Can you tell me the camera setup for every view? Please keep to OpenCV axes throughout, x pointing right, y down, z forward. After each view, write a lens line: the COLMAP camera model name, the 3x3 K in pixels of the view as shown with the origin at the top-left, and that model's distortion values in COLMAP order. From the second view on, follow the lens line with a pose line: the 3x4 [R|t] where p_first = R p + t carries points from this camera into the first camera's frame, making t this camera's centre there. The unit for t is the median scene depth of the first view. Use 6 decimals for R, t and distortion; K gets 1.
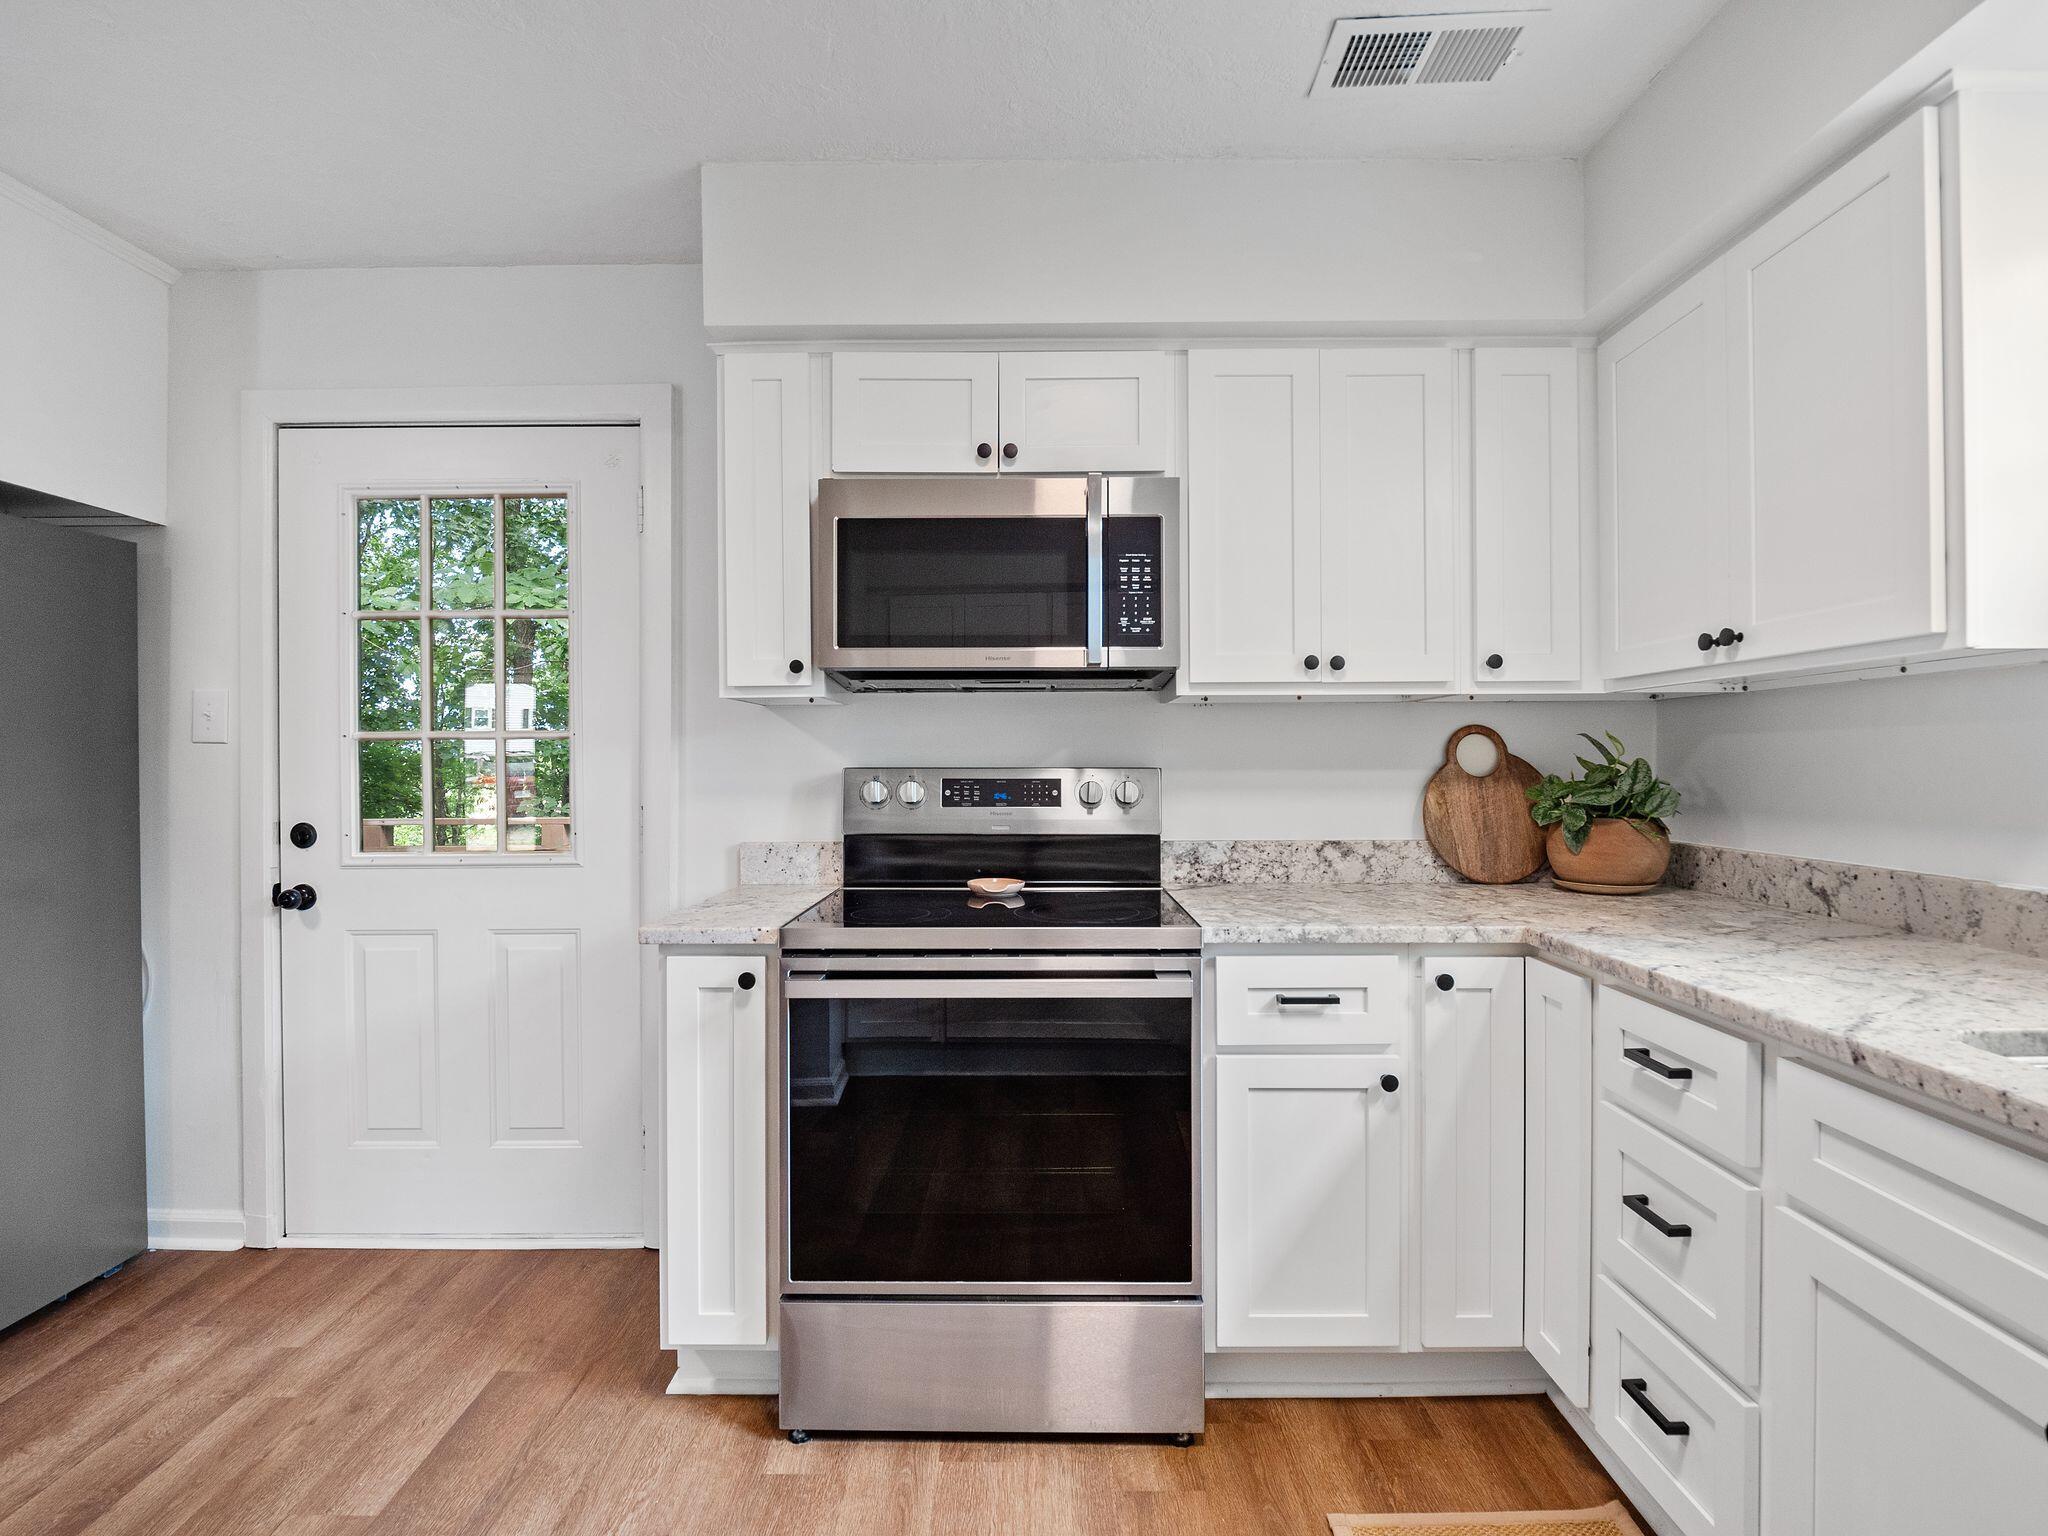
lens RADIAL K [[995.9, 0, 1025.8], [0, 995.9, 760.9], [0, 0, 1]] dist [-0.009640, -0.003346]
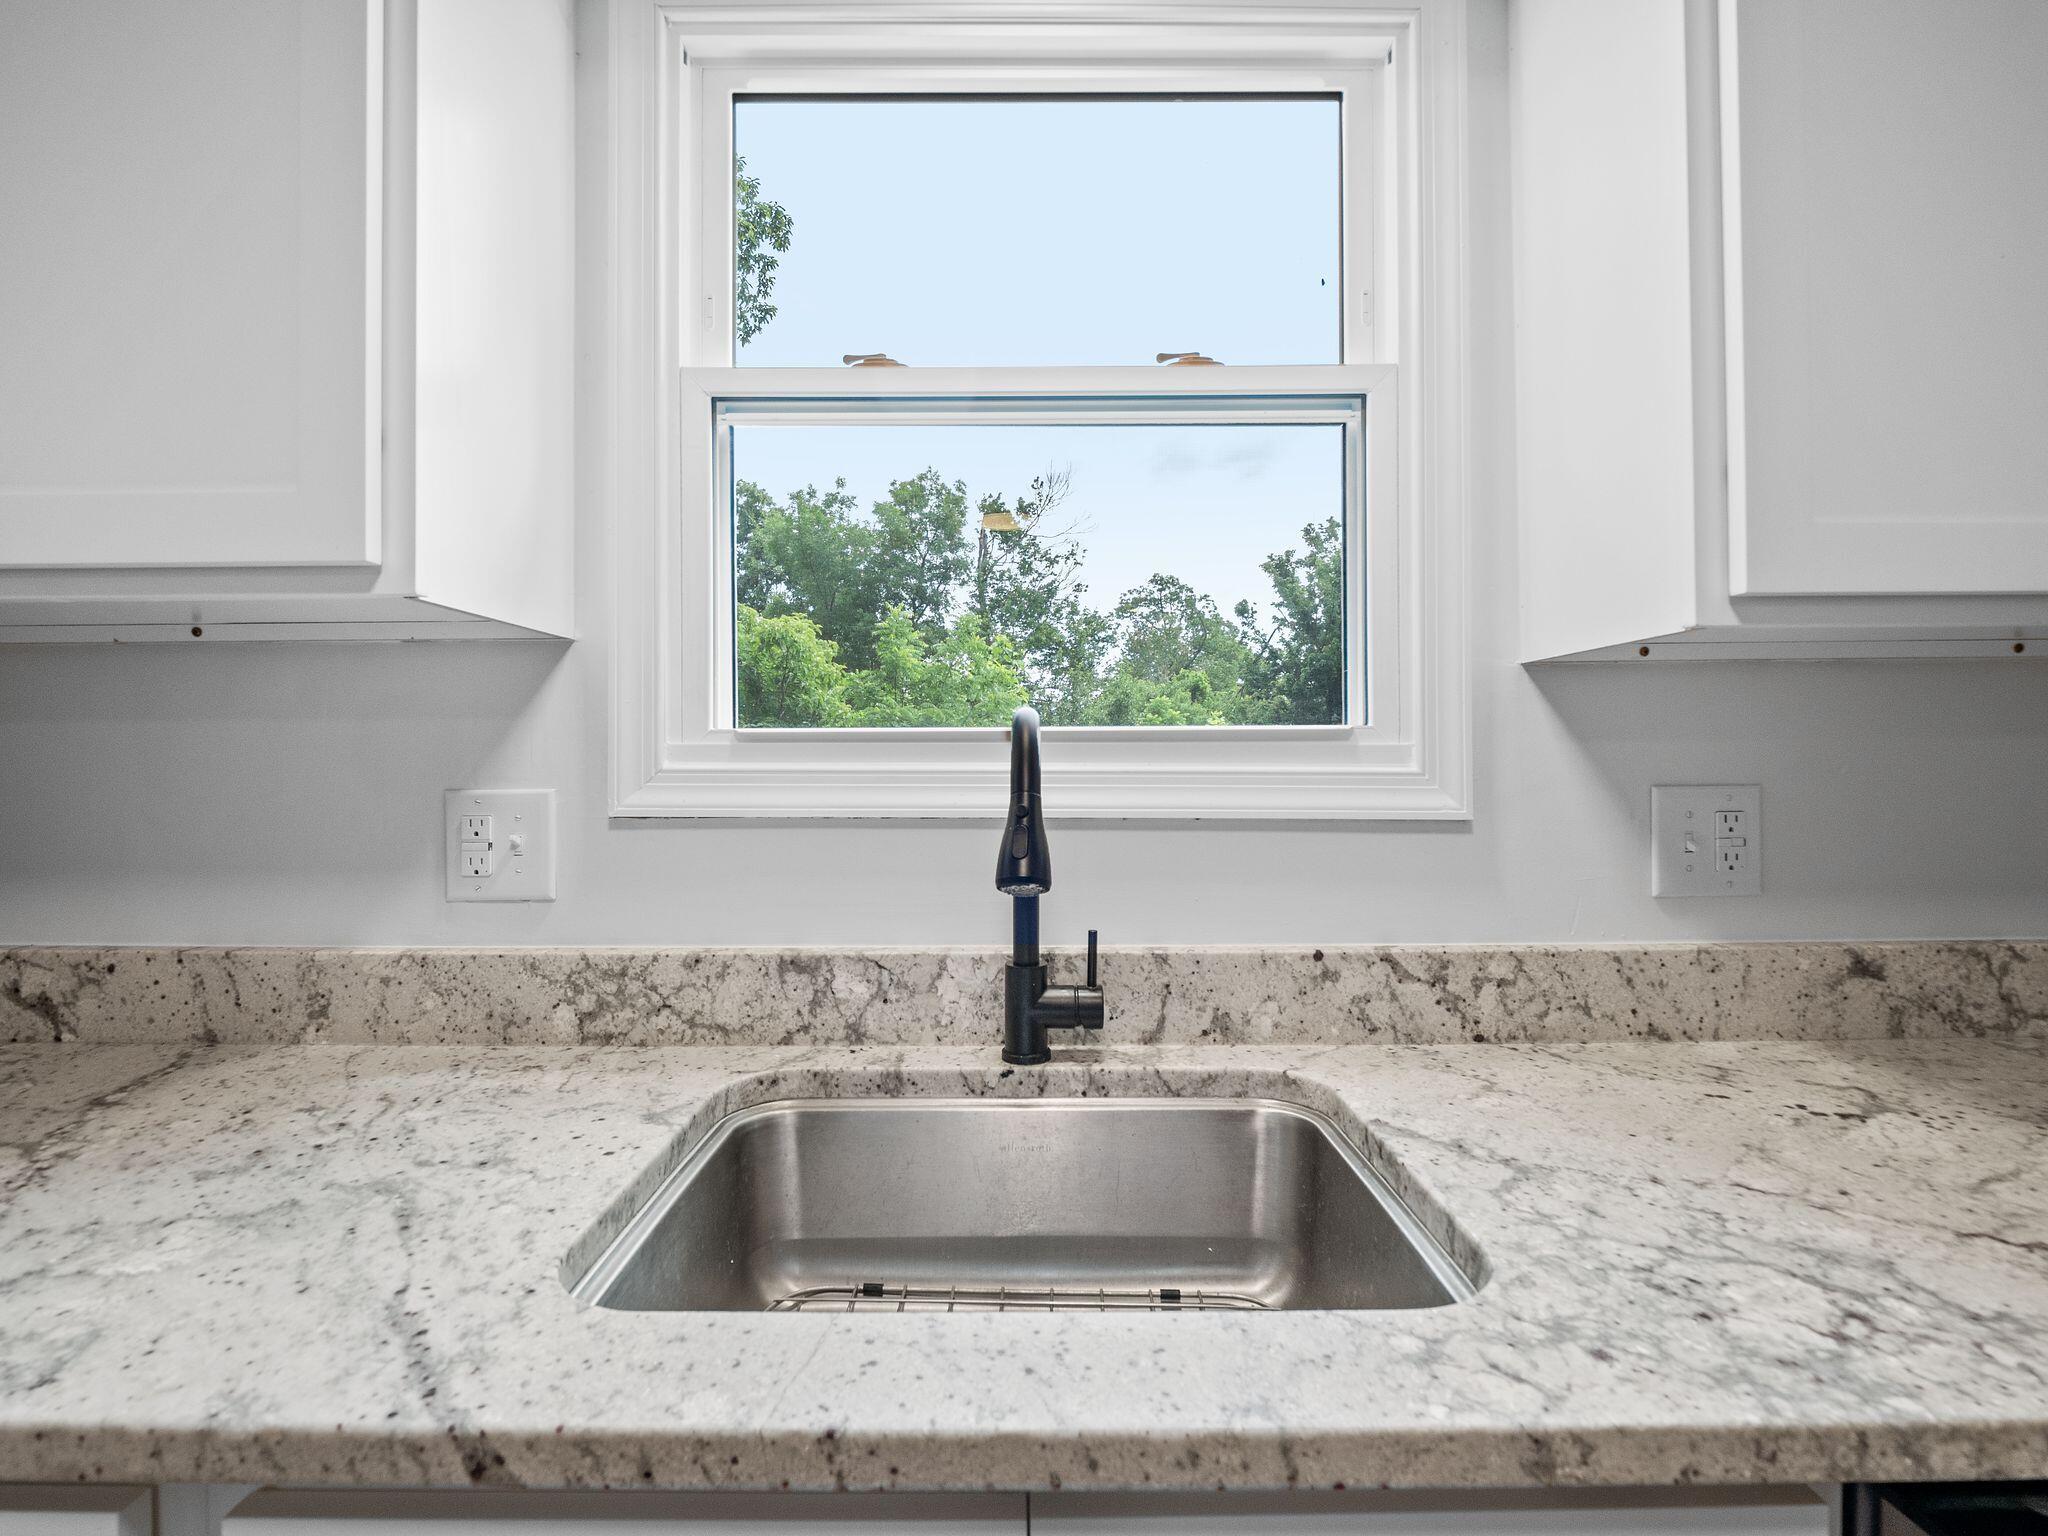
lens RADIAL K [[995.9, 0, 1022.9], [0, 995.9, 763.1], [0, 0, 1]] dist [-0.009640, -0.003346]
pose [[-0.006597, 0.000307, 0.999978, 0.206362], [0.001095, 0.999999, -0.000300, -0.006017], [-0.999978, 0.001093, -0.006598, 0.390788]]
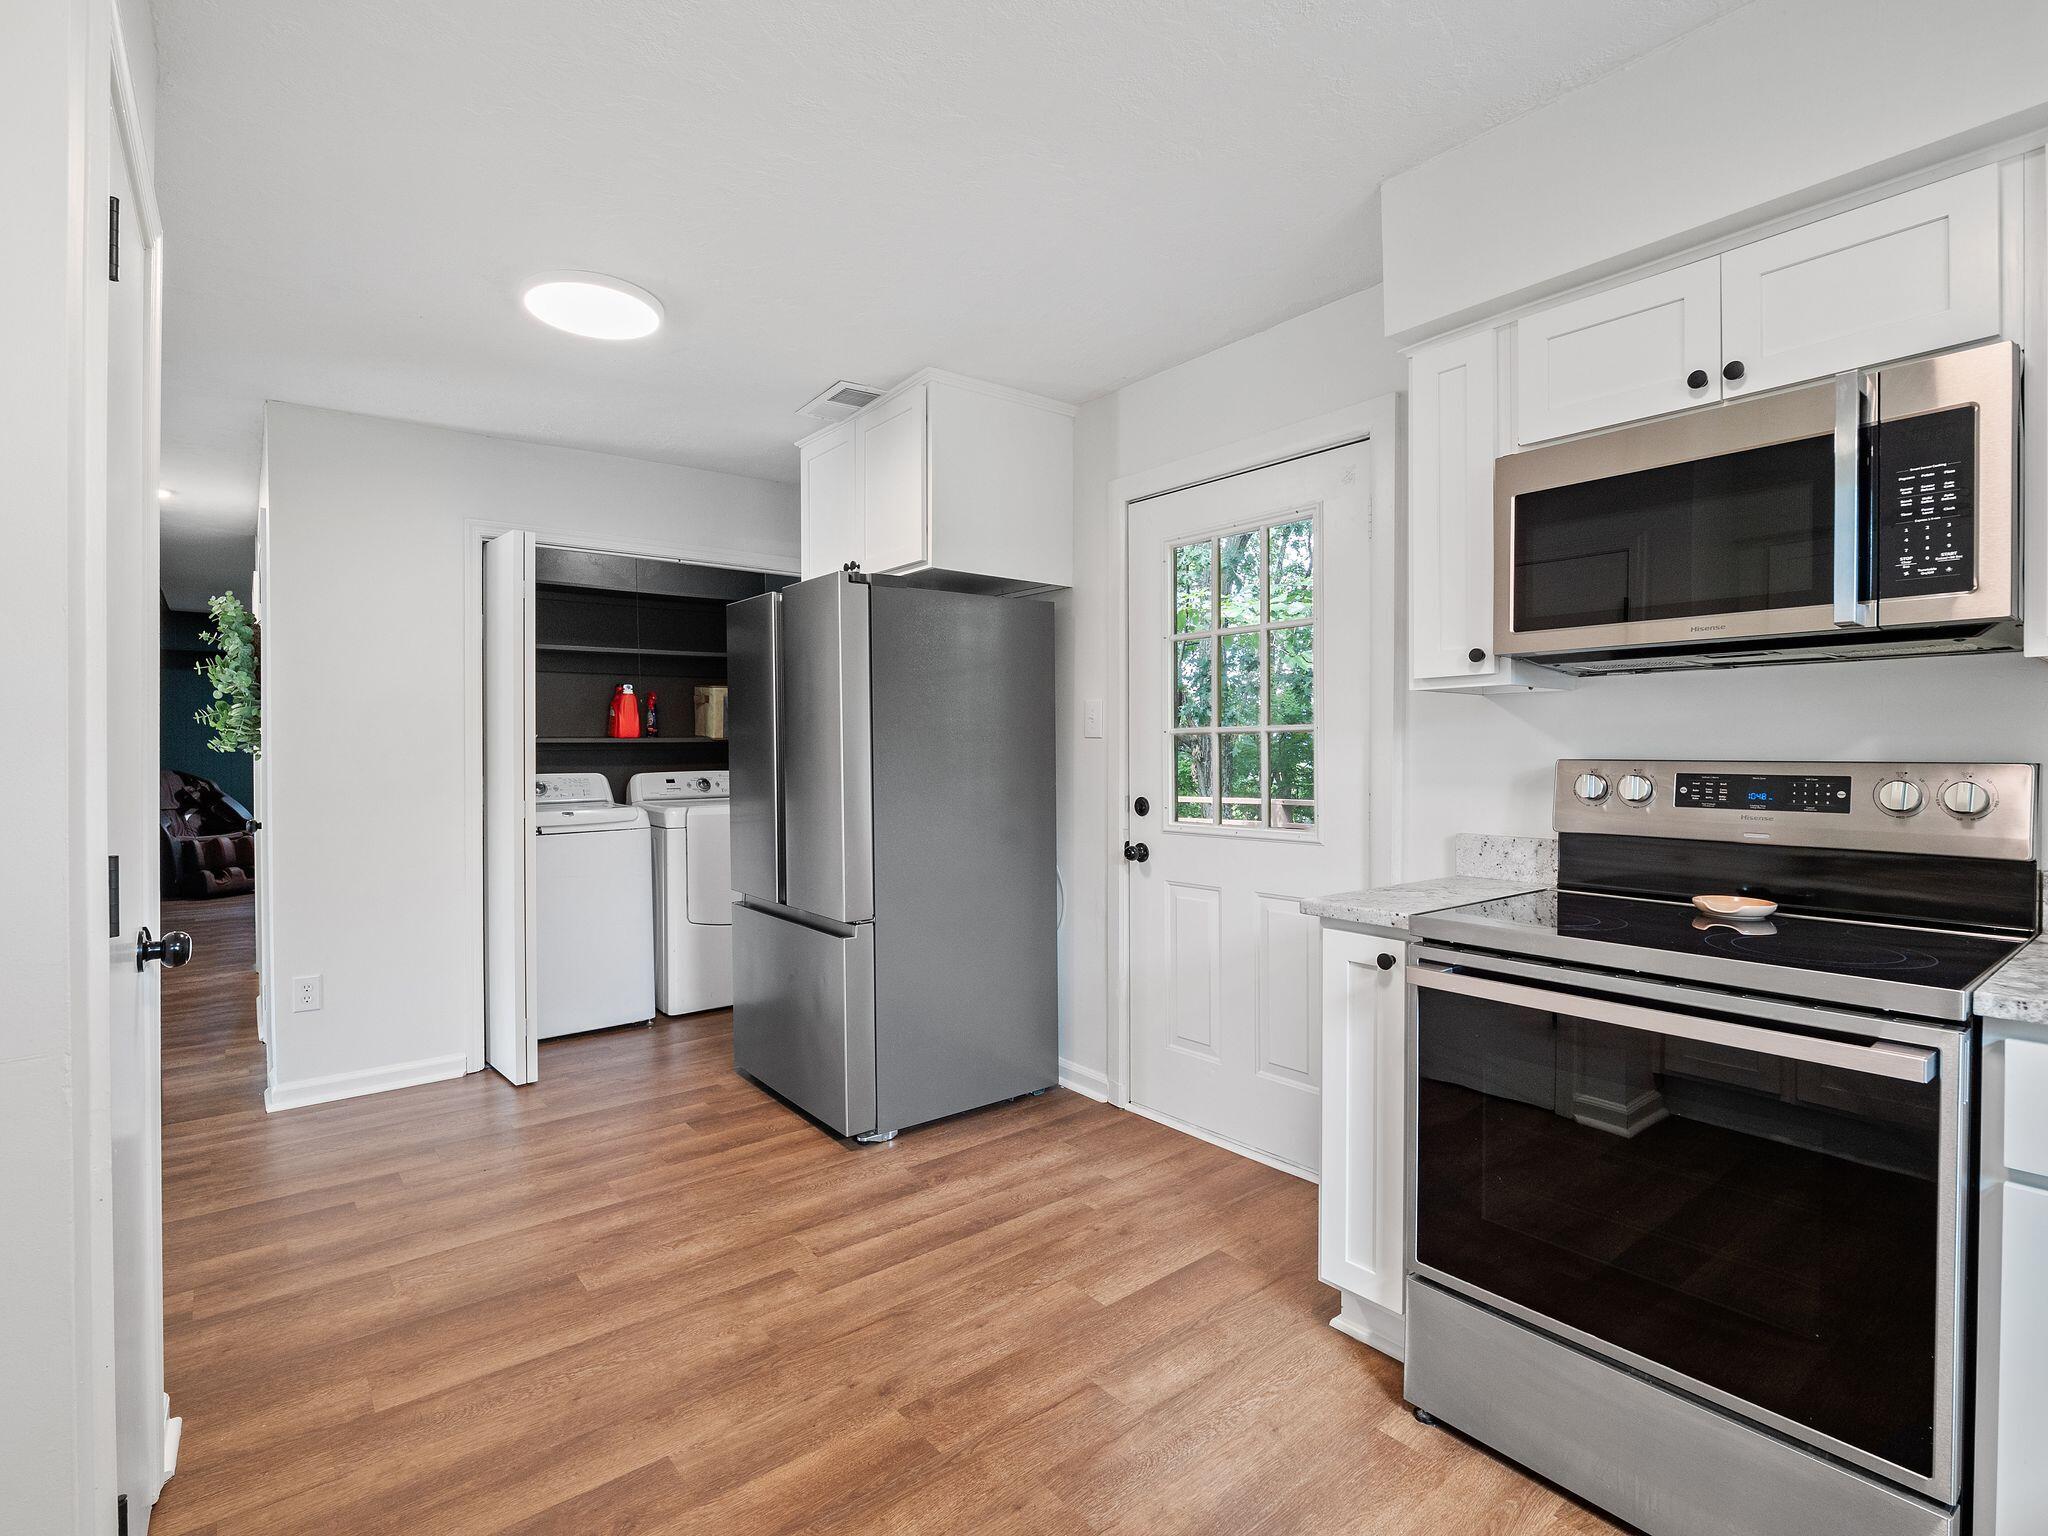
lens RADIAL K [[995.9, 0, 1024.4], [0, 995.9, 762.0], [0, 0, 1]] dist [-0.009640, -0.003346]
pose [[0.626695, 0.010505, -0.779193, 0.257978], [-0.000940, 0.999919, 0.012725, -0.002161], [0.779264, -0.007243, 0.626654, 0.042362]]
